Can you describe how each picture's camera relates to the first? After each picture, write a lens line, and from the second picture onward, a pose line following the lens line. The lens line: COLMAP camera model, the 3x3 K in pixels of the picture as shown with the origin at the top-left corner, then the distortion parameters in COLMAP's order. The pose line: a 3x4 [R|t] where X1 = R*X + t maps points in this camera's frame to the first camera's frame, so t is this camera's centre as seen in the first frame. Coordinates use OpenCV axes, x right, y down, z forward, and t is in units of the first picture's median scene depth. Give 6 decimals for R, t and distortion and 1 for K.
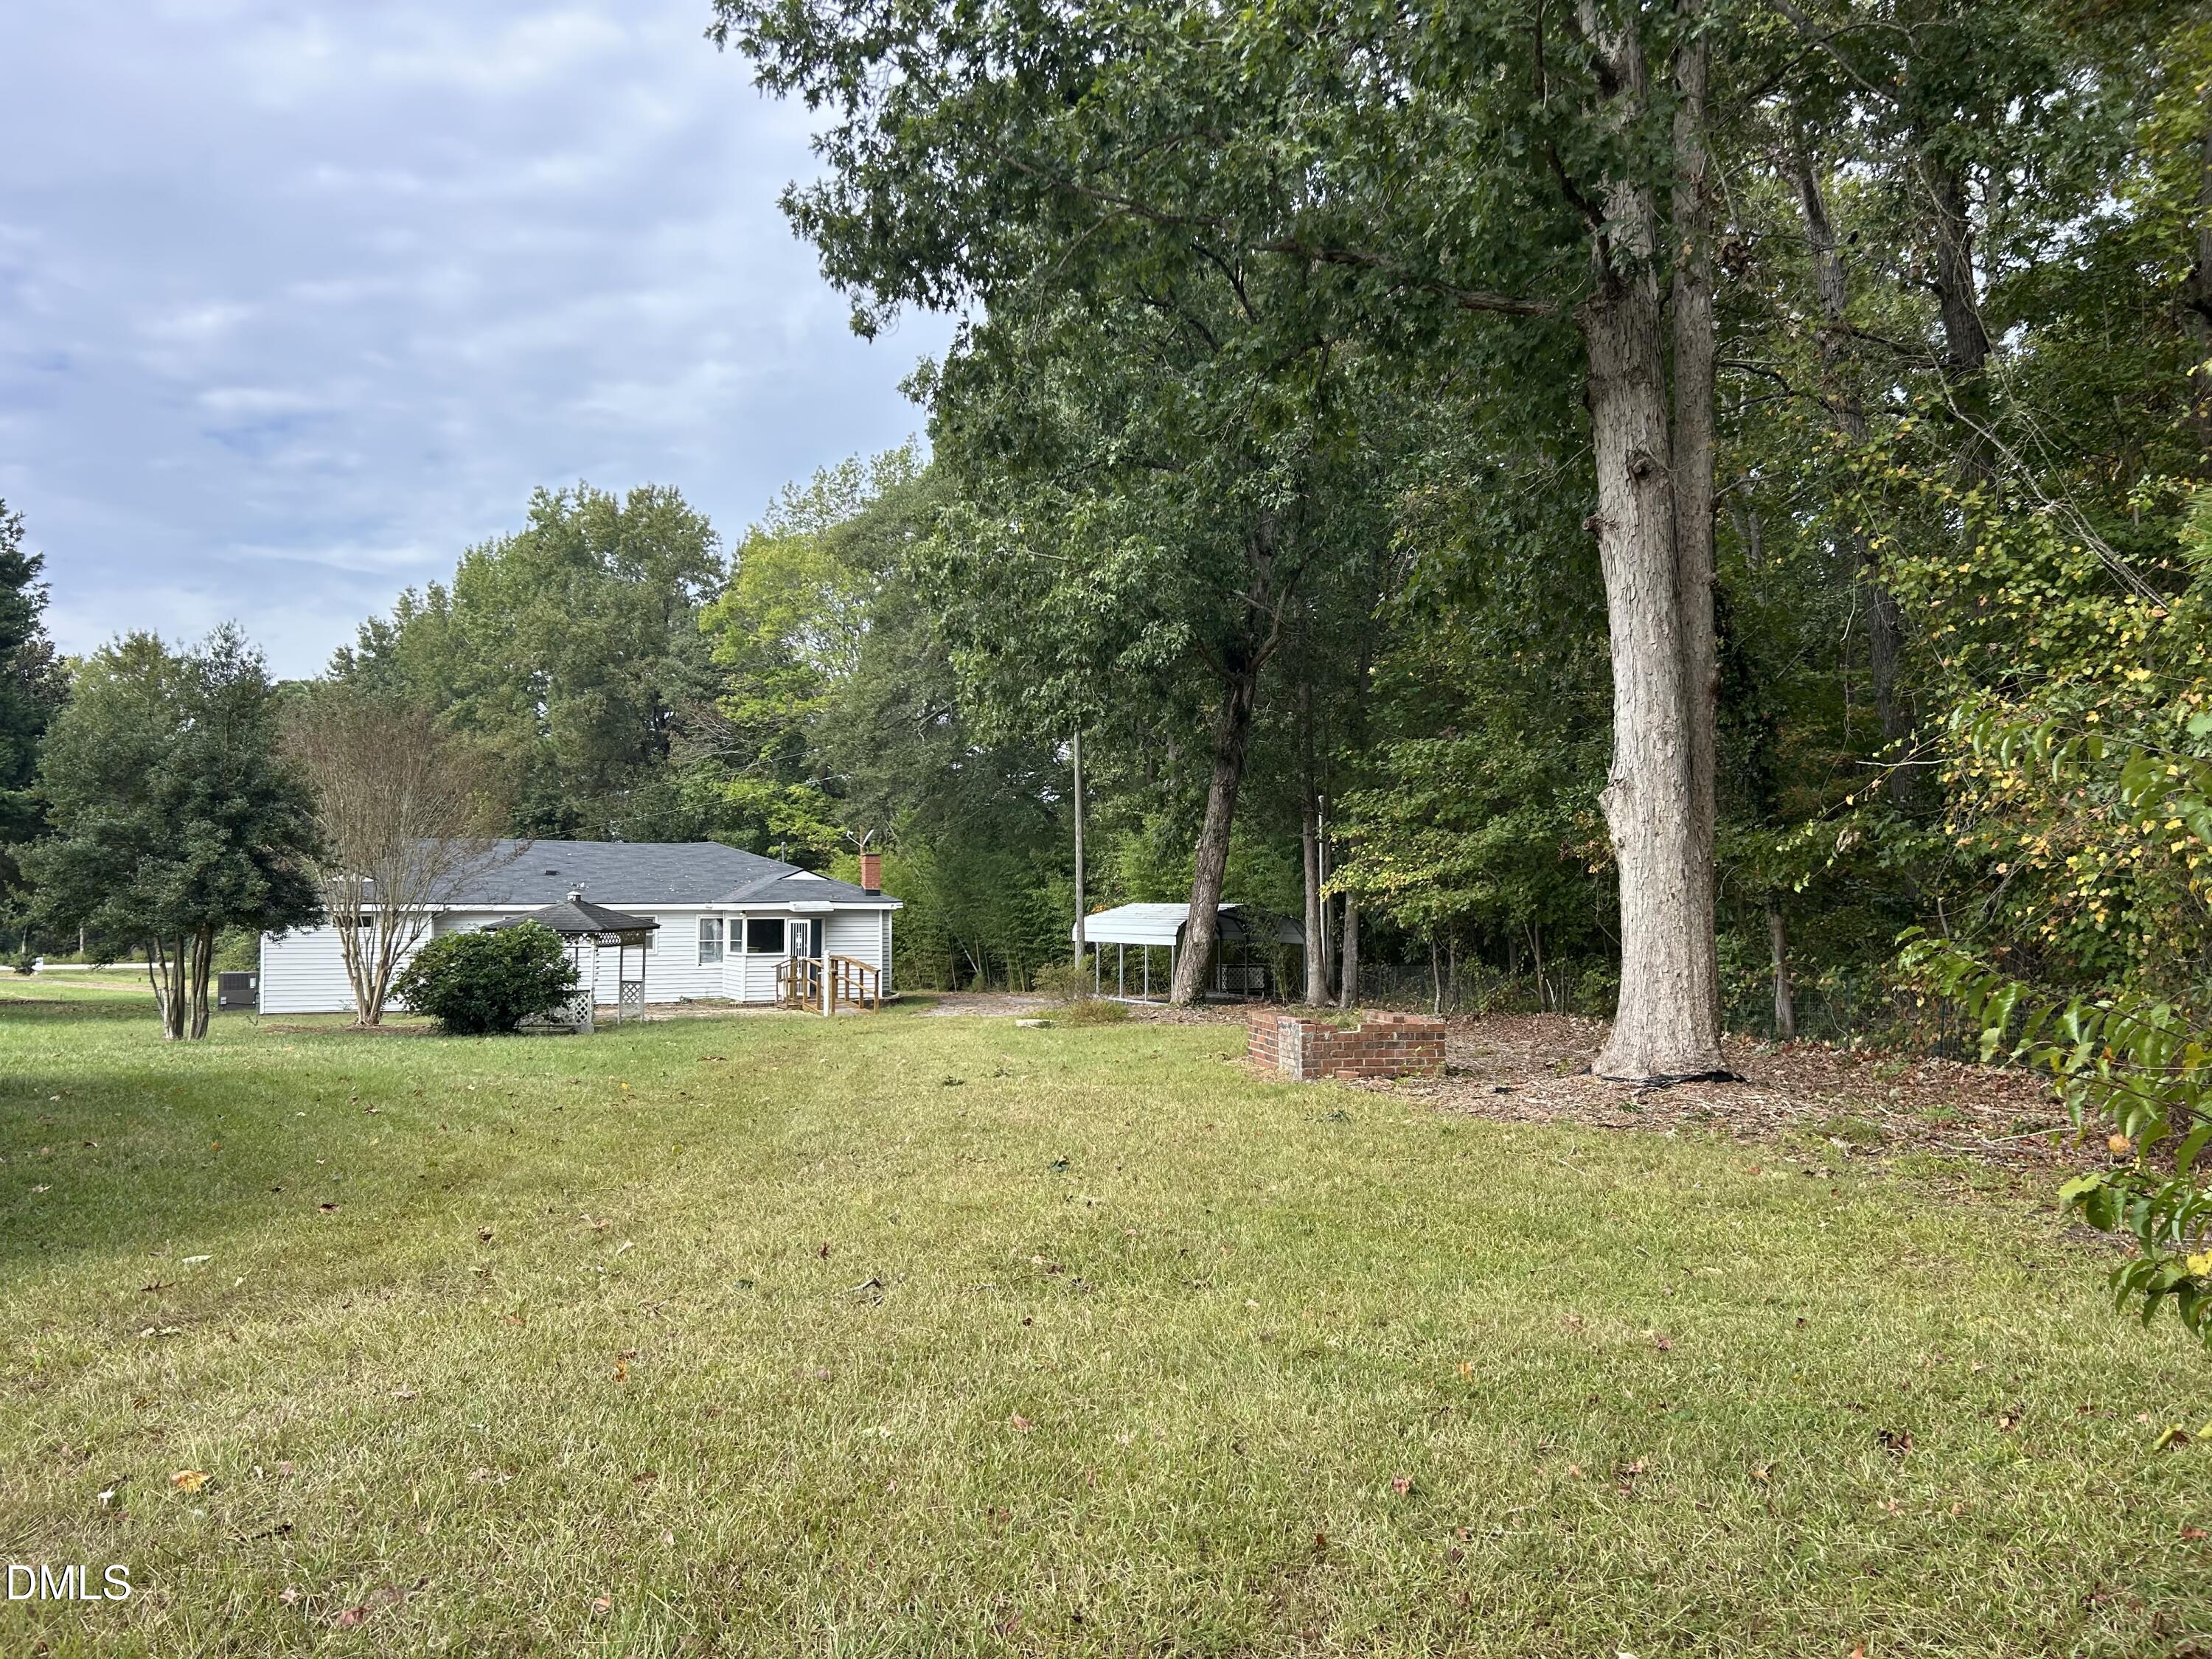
lens RADIAL K [[1606.9, 0, 1091.4], [0, 1606.9, 843.4], [0, 0, 1]] dist [0.055177, -0.055131]
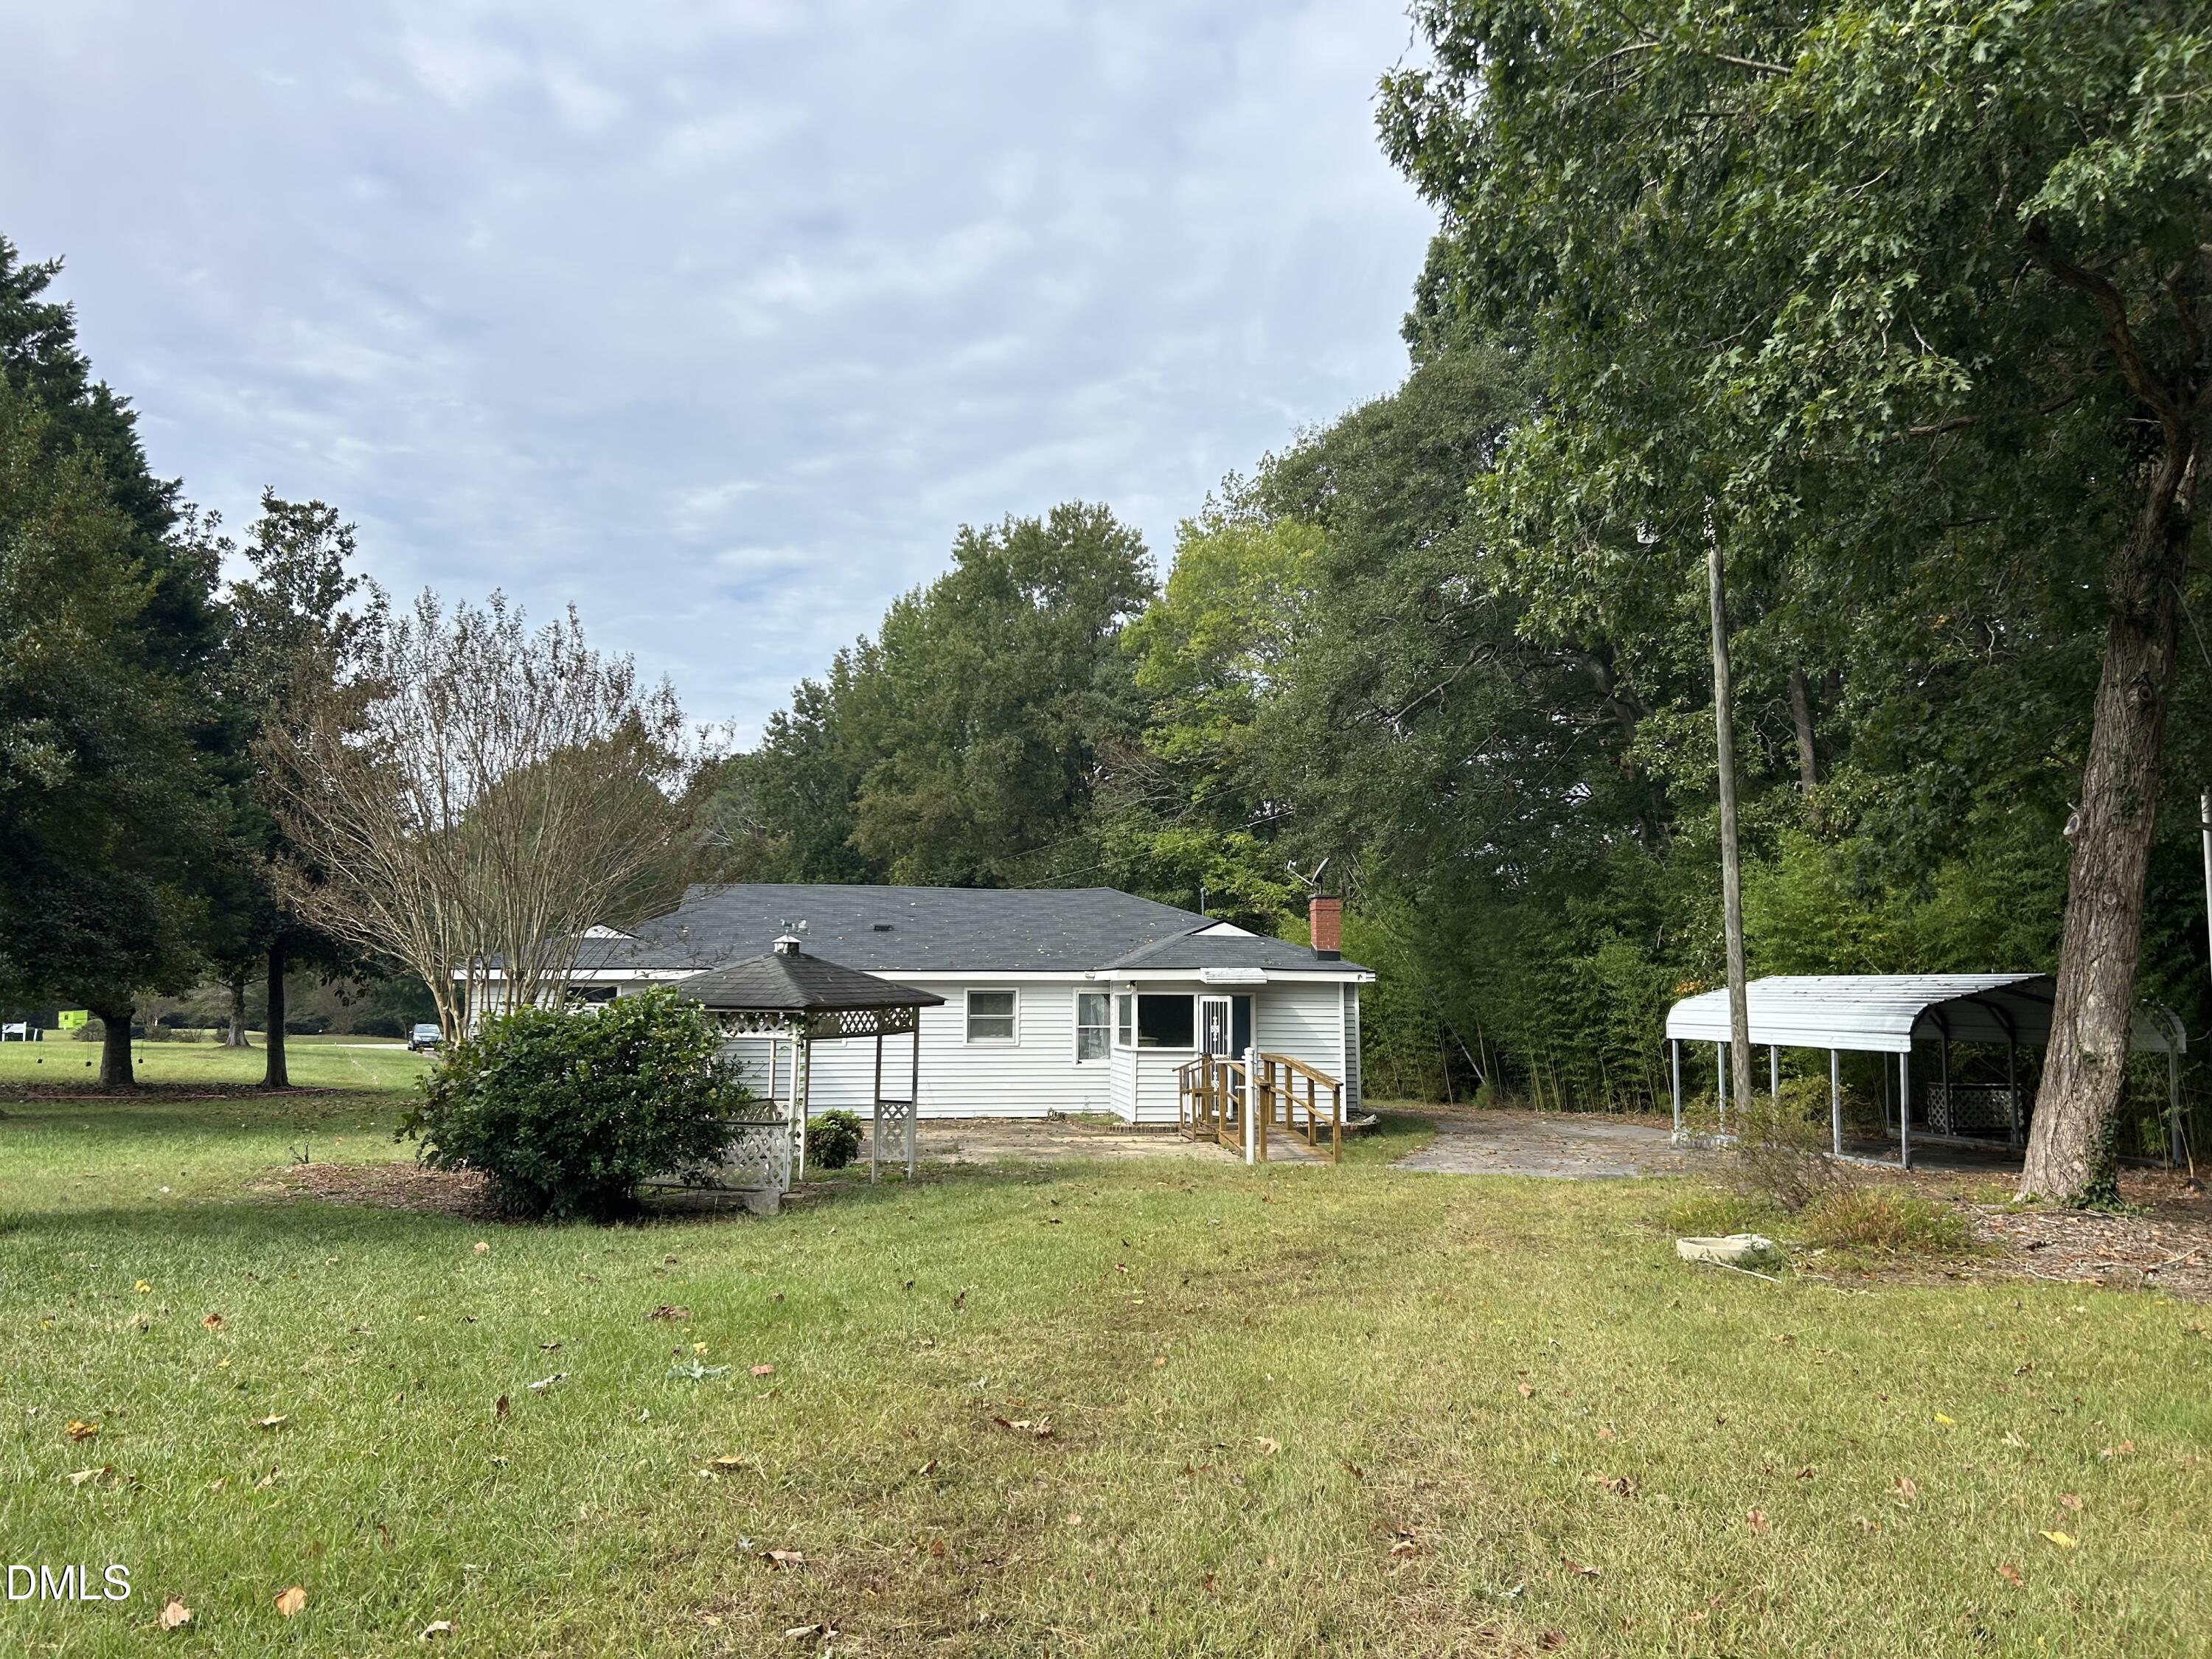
lens RADIAL K [[1606.9, 0, 1099.6], [0, 1606.9, 829.1], [0, 0, 1]] dist [0.055177, -0.055131]
pose [[0.960716, -0.020569, -0.276770, -0.036573], [0.003369, 0.998041, -0.062476, 0.016154], [0.277513, 0.059090, 0.958903, 0.288849]]
